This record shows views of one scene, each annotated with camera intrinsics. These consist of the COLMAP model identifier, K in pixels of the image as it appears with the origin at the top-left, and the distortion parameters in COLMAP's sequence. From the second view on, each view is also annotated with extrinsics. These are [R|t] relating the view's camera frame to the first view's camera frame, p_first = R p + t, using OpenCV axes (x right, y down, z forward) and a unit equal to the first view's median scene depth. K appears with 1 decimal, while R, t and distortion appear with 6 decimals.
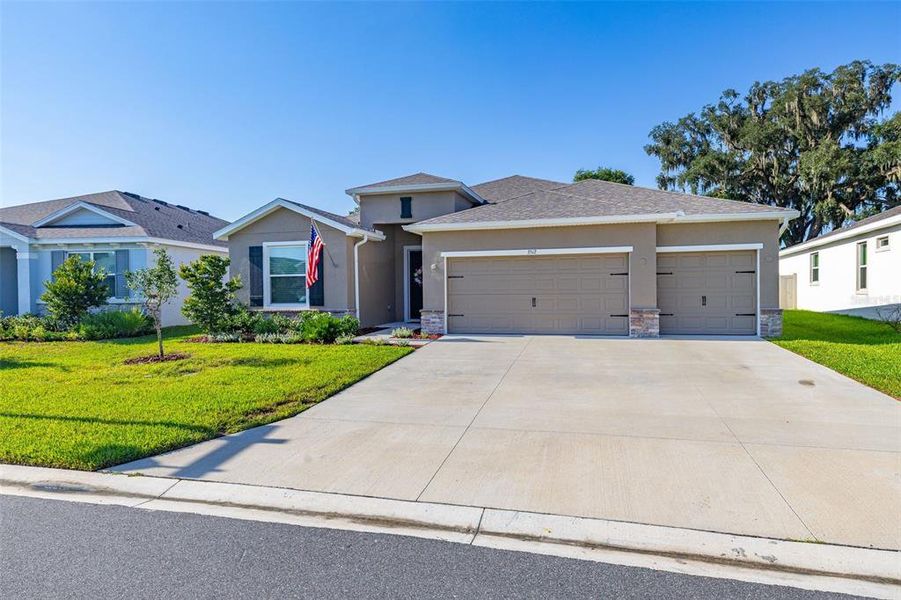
lens RADIAL K [[541.1, 0, 446.5], [0, 541.1, 302.4], [0, 0, 1]] dist [0.001469, 0.000995]
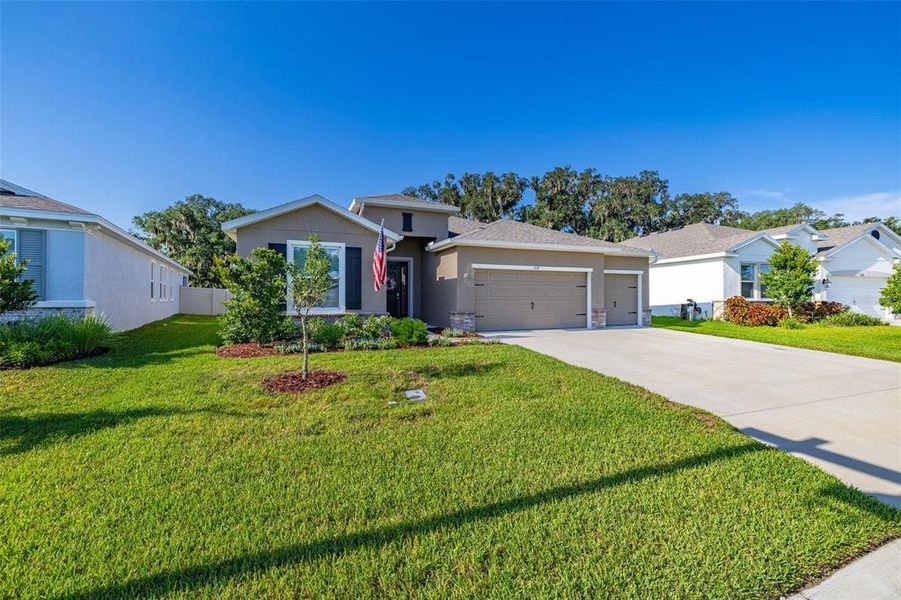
lens RADIAL K [[381.9, 0, 449.6], [0, 381.9, 298.4], [0, 0, 1]] dist [0.001815, 0.000492]
pose [[0.800626, 0.009928, 0.599083, -0.520861], [0.002696, 0.999793, -0.020172, 0.000691], [-0.599159, 0.017765, 0.800433, 0.335905]]
